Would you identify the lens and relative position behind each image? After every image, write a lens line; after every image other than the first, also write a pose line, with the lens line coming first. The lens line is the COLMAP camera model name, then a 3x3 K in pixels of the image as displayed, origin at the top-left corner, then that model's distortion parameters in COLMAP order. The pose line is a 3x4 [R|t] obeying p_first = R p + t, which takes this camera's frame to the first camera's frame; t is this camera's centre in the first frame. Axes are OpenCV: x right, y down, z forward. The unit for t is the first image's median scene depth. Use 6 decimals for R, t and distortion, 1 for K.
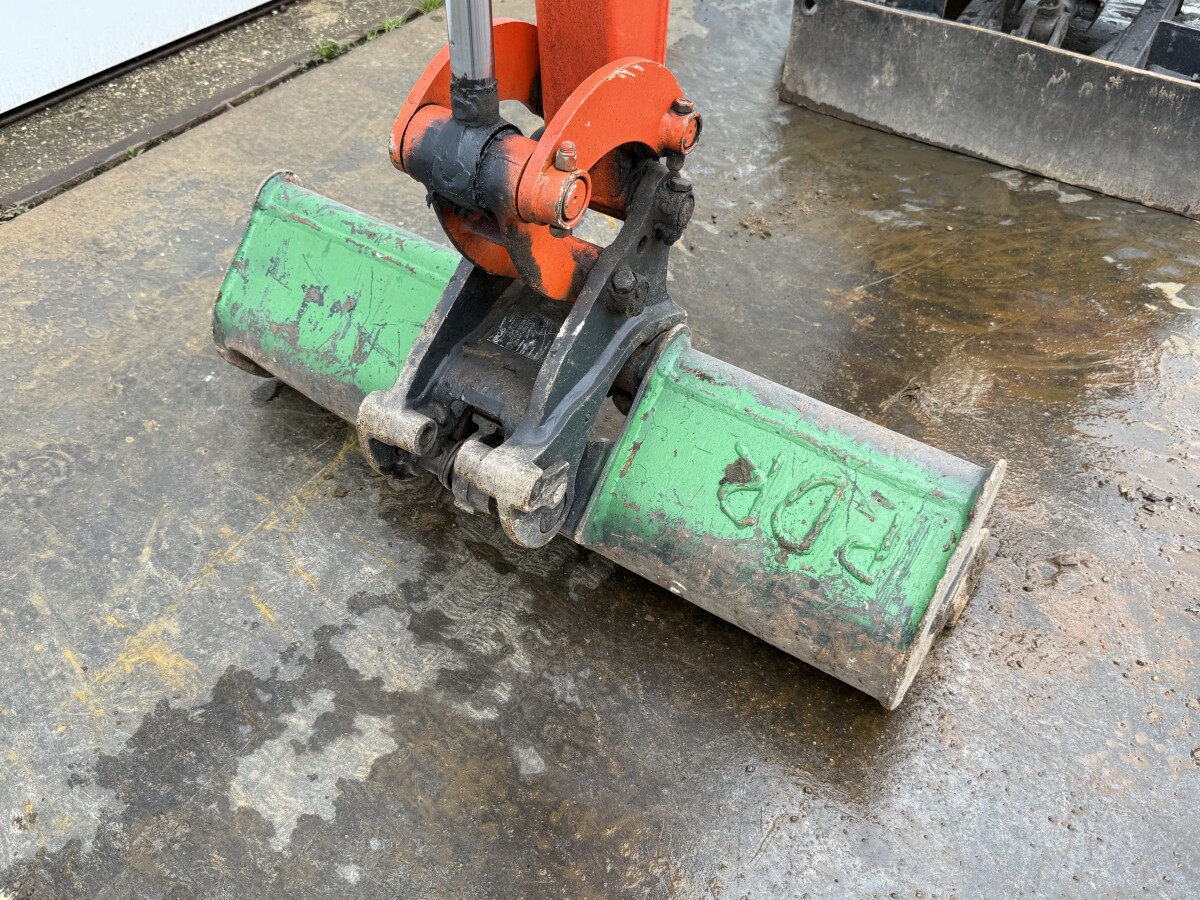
lens RADIAL K [[1096.1, 0, 600.0], [0, 1096.1, 450.0], [0, 0, 1]] dist [0.109638, -0.190912]
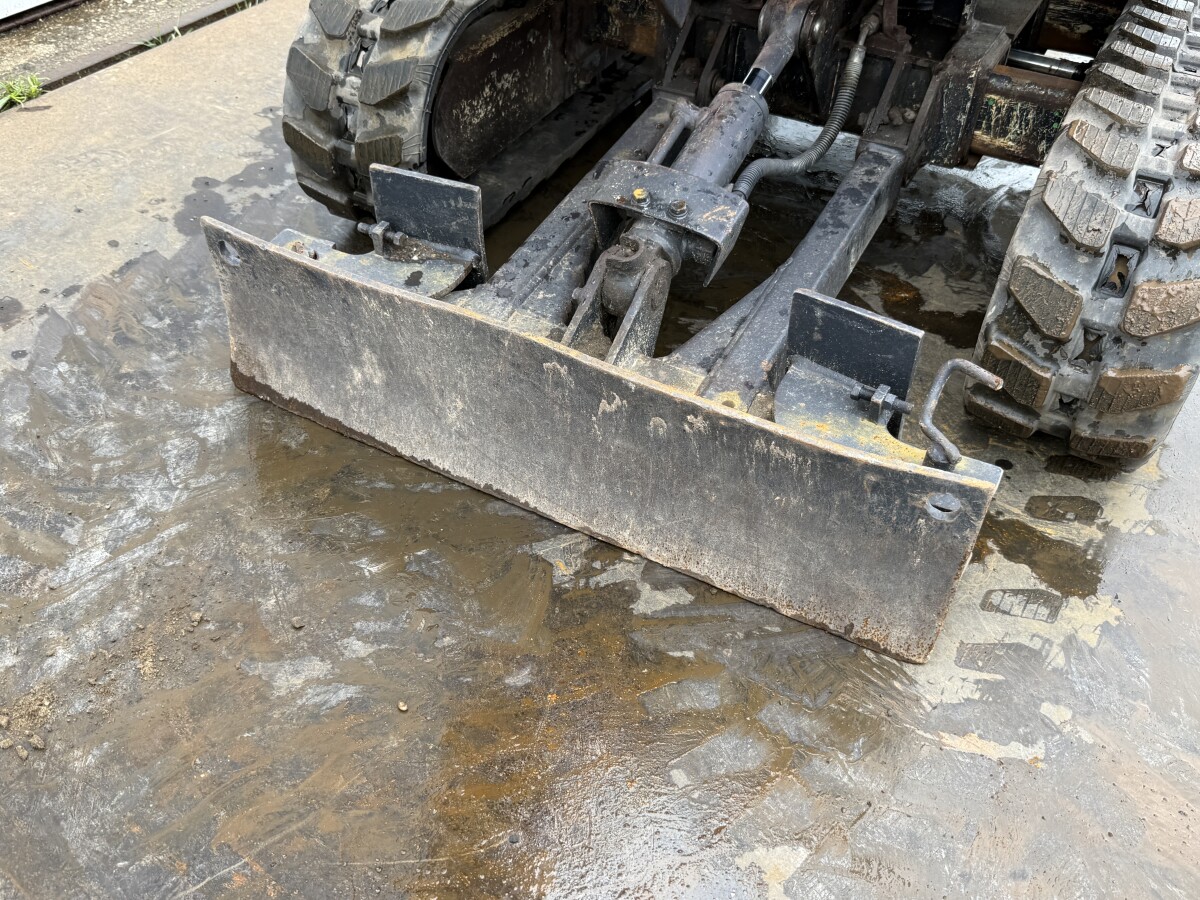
lens RADIAL K [[1088.4, 0, 586.7], [0, 1088.4, 454.0], [0, 0, 1]] dist [0.165045, -0.329093]
pose [[0.998332, -0.037201, 0.044151, 0.360031], [0.037896, 0.999169, -0.015021, -0.290289], [-0.043555, 0.016670, 0.998912, 0.432965]]
